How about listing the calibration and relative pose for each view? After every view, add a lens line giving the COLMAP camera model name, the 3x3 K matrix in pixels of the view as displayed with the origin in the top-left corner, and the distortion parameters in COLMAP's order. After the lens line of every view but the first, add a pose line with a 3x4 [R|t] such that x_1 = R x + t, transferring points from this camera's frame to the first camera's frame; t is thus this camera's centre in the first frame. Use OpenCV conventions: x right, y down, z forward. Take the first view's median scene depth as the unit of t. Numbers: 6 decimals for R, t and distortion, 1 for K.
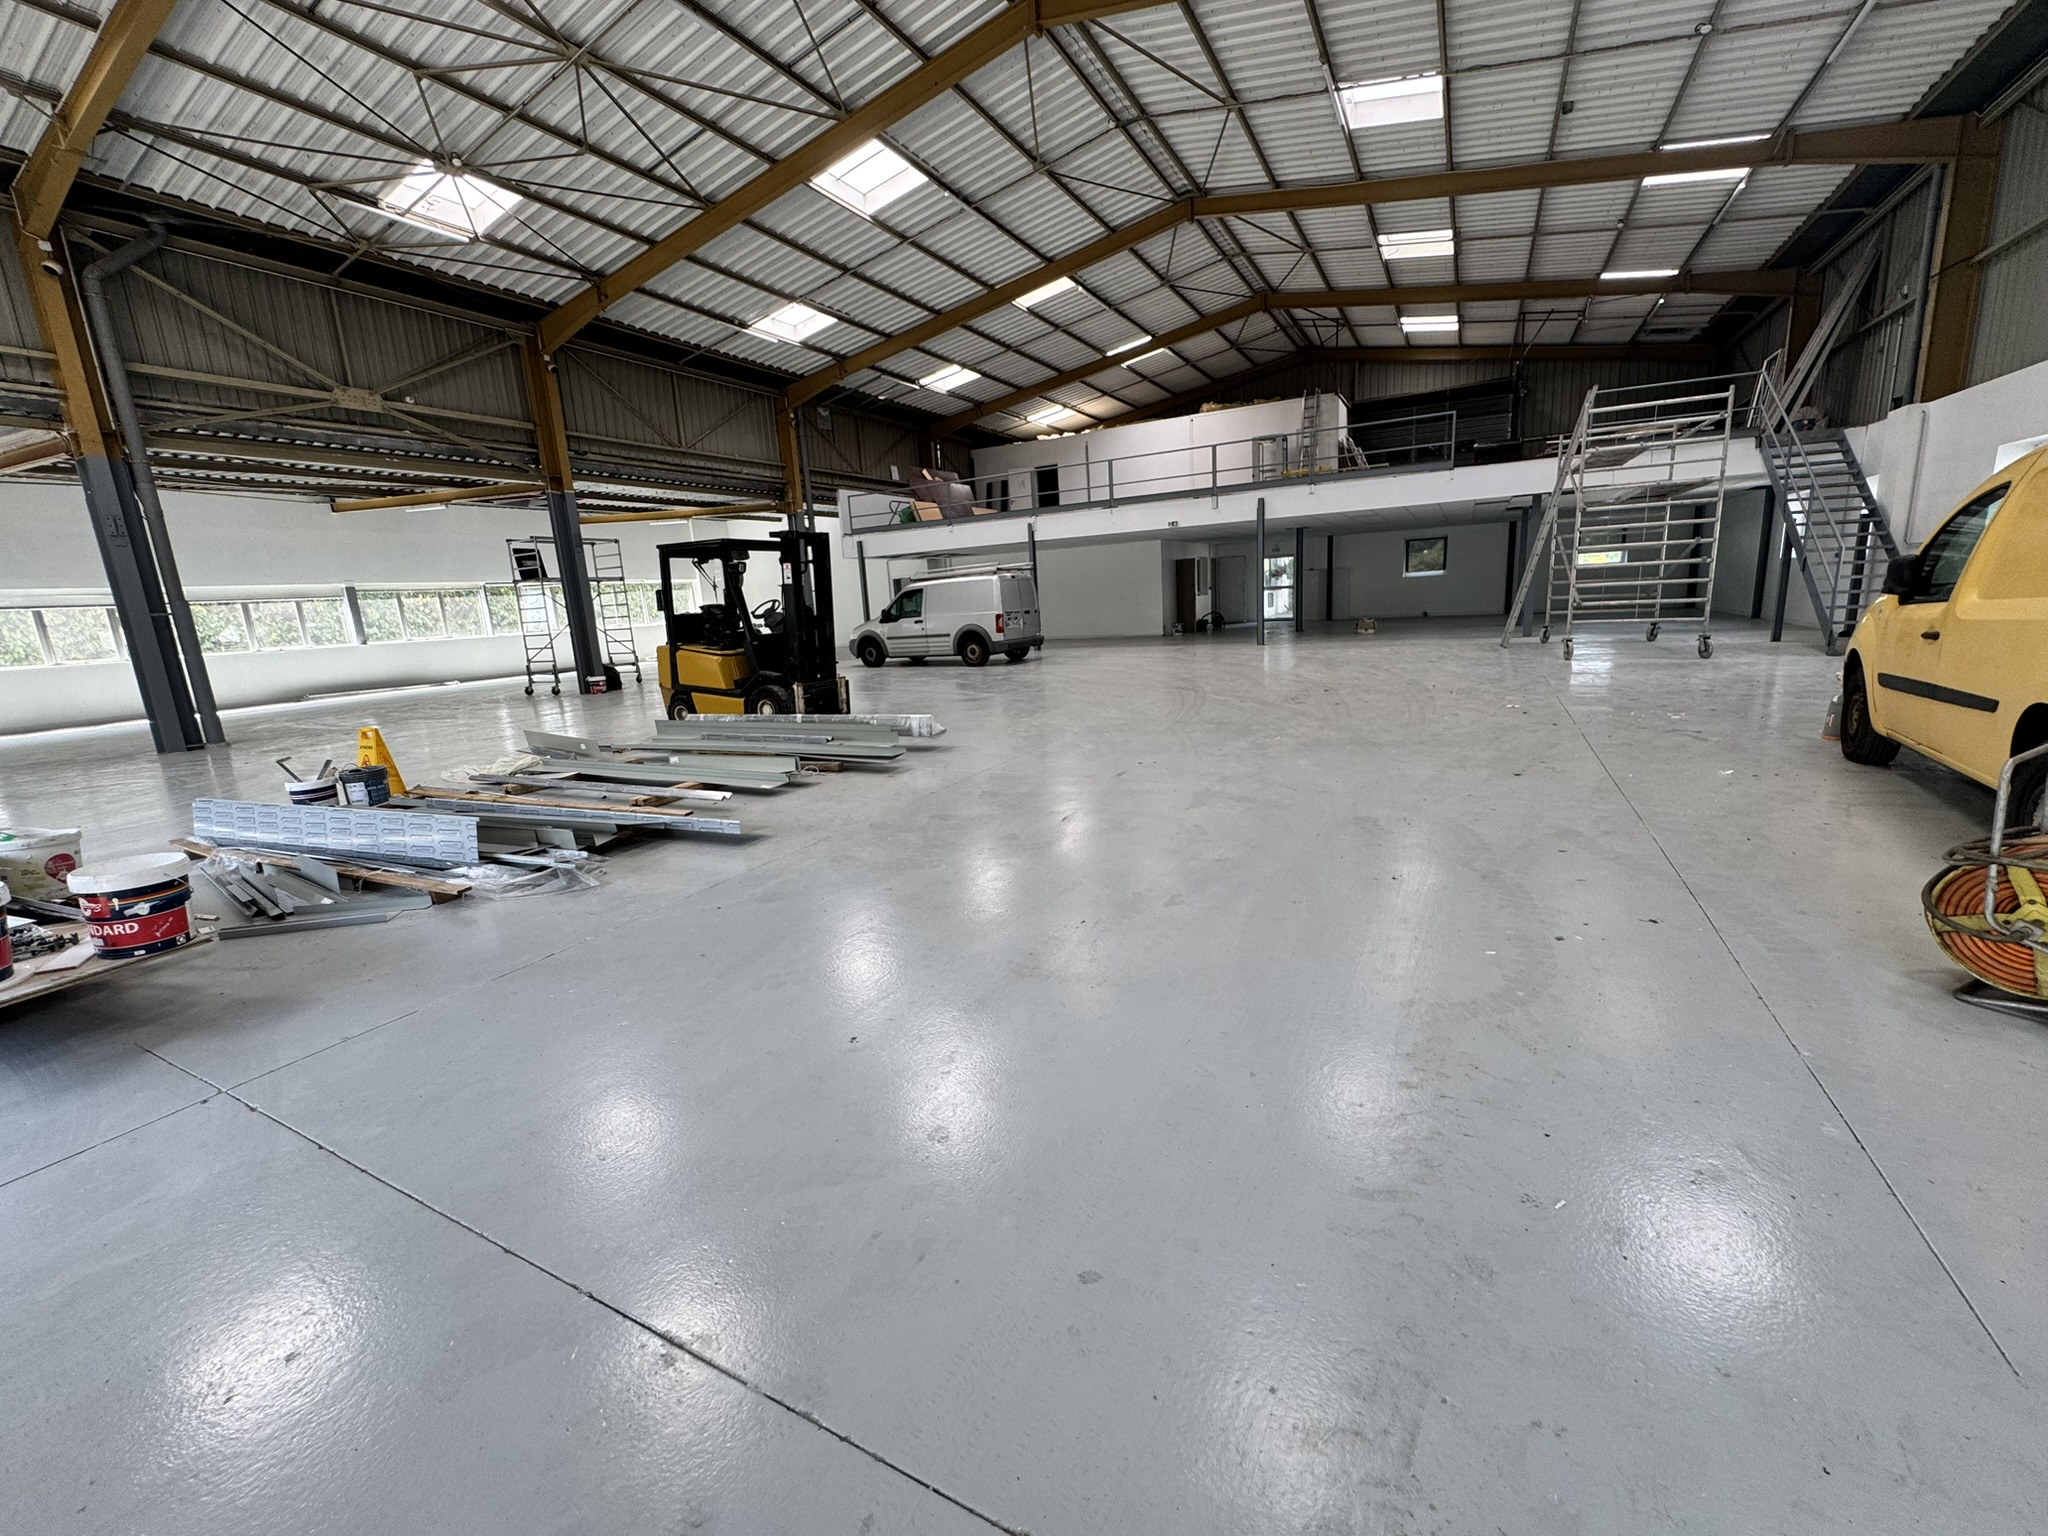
lens RADIAL K [[826.2, 0, 1054.2], [0, 826.2, 763.0], [0, 0, 1]] dist [0.000139, 0.000185]
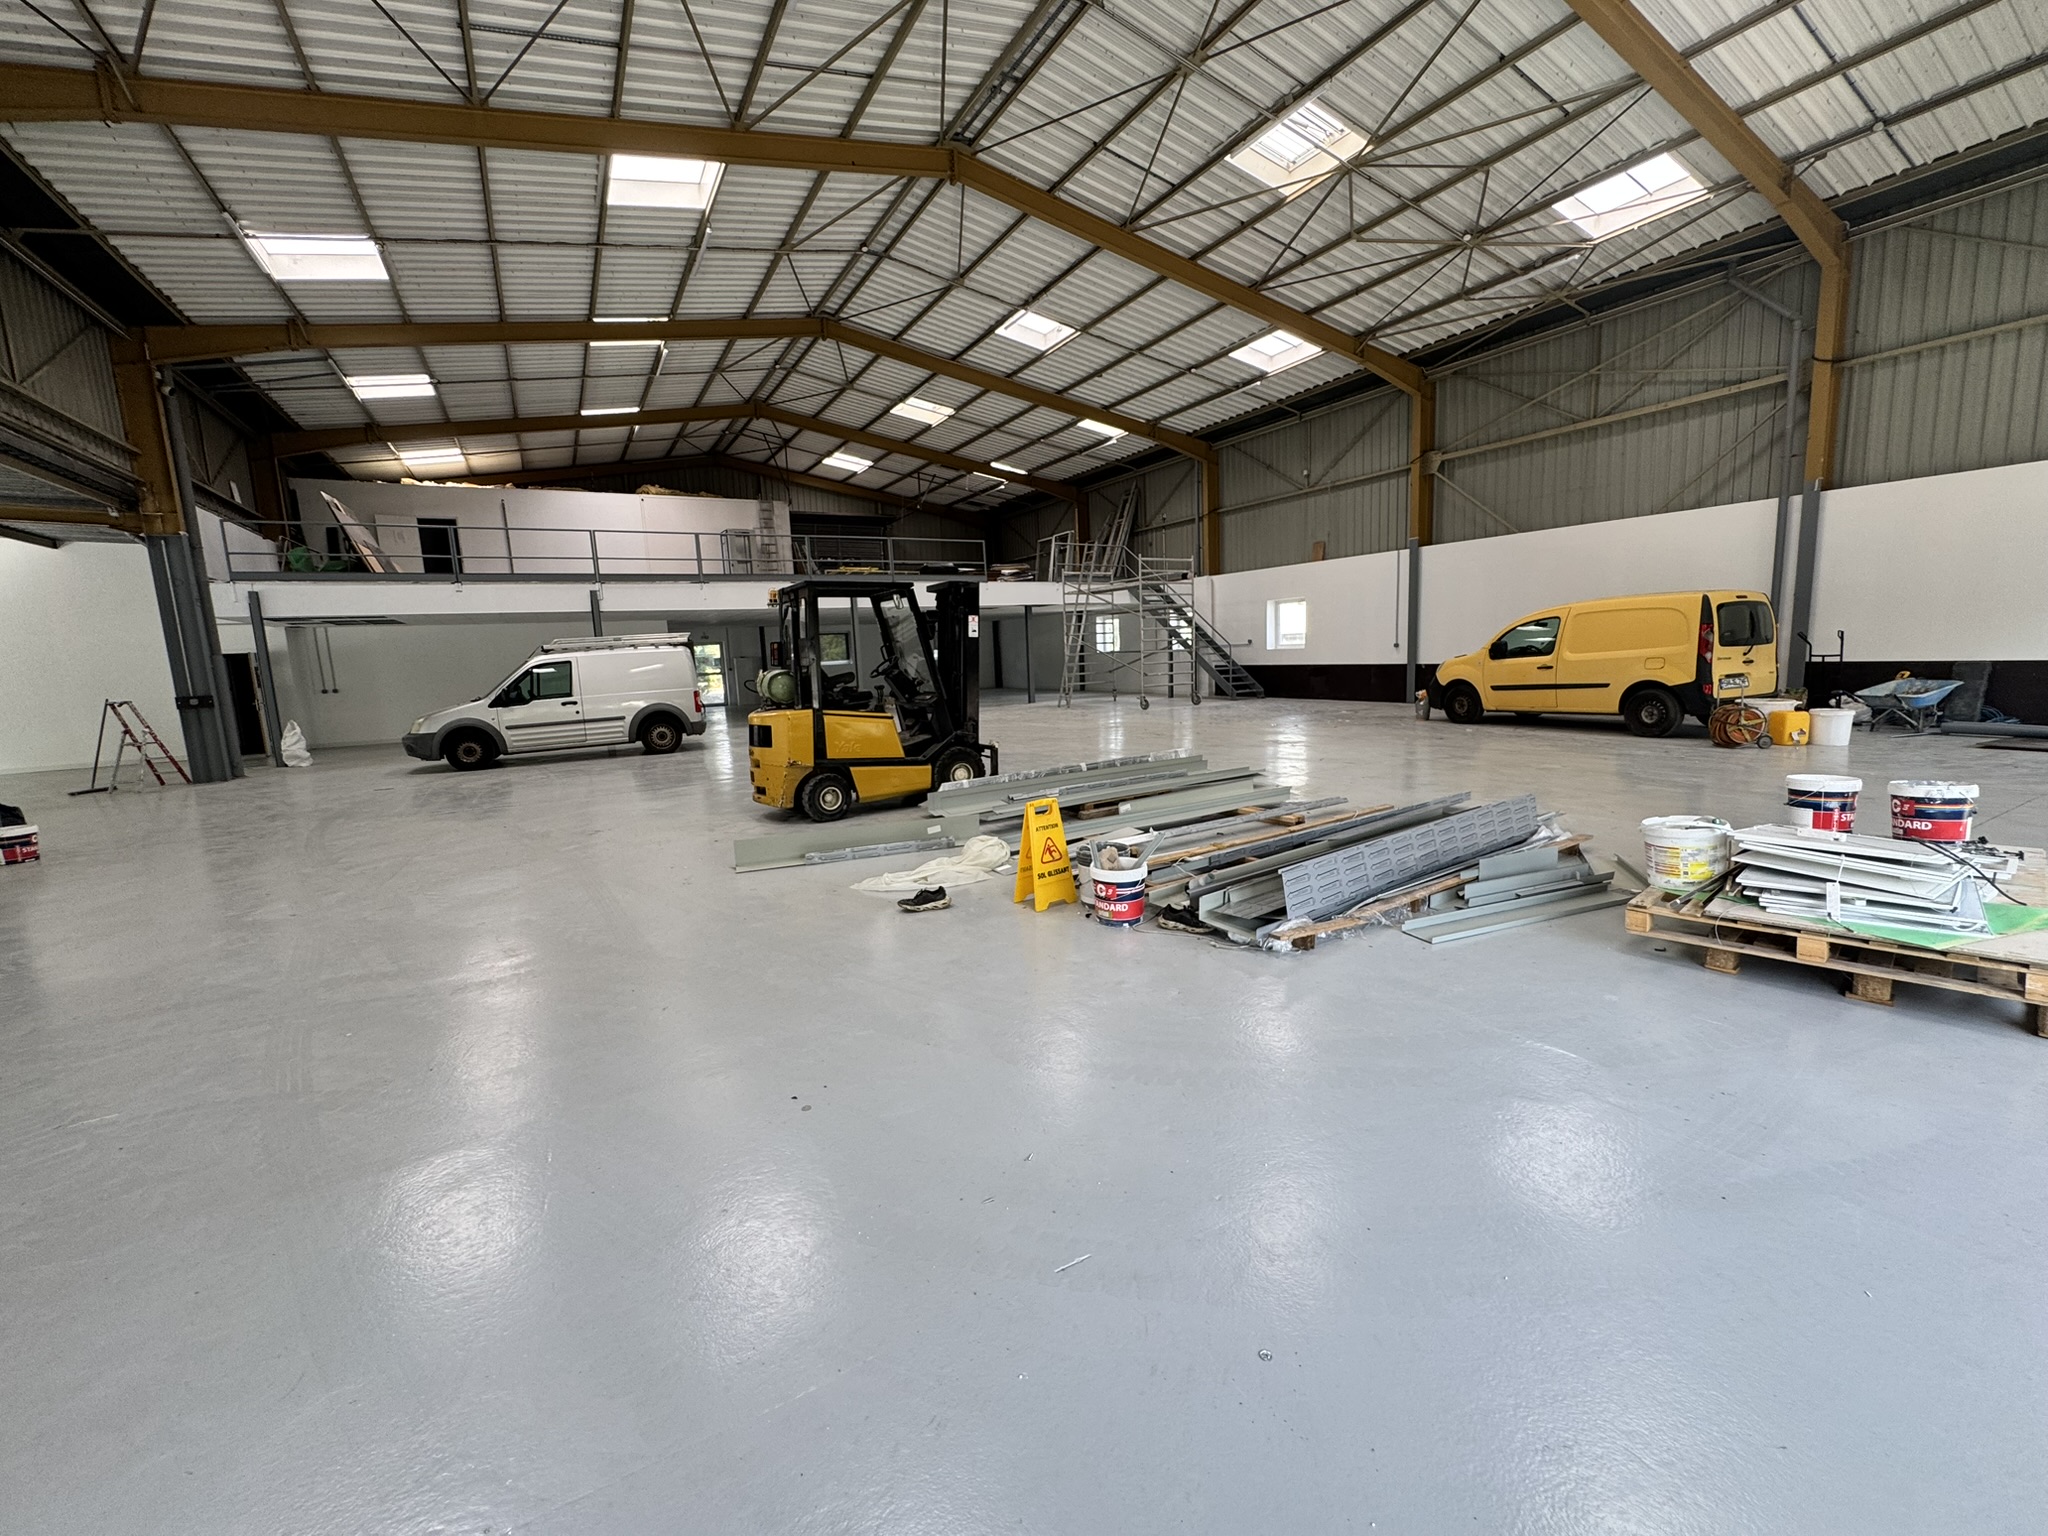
lens RADIAL K [[826.2, 0, 1054.2], [0, 826.2, 763.0], [0, 0, 1]] dist [0.000139, 0.000185]
pose [[0.528381, -0.079891, 0.845240, -0.573832], [0.189255, 0.981596, -0.025529, -0.011800], [-0.827645, 0.173454, 0.533776, 0.228026]]
